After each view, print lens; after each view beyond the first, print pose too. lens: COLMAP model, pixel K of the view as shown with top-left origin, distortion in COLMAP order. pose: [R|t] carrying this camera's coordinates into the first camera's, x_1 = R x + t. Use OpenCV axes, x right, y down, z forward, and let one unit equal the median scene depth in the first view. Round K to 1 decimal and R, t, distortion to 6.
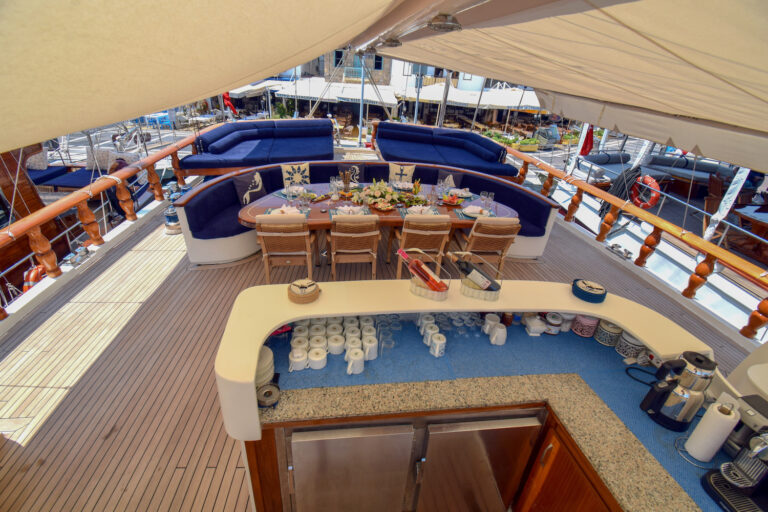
lens RADIAL K [[342.6, 0, 369.5], [0, 342.6, 253.0], [0, 0, 1]] dist [0.003020, -0.013338]
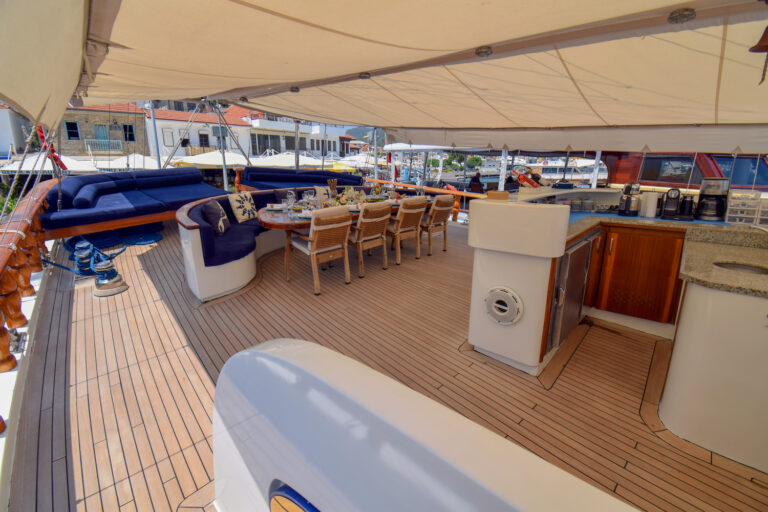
lens RADIAL K [[342.6, 0, 369.5], [0, 342.6, 253.0], [0, 0, 1]] dist [0.003020, -0.013338]
pose [[0.780232, -0.214371, 0.587608, -0.603220], [0.316615, 0.945549, -0.075450, 0.106320], [-0.539437, 0.244914, 0.805620, 0.052345]]
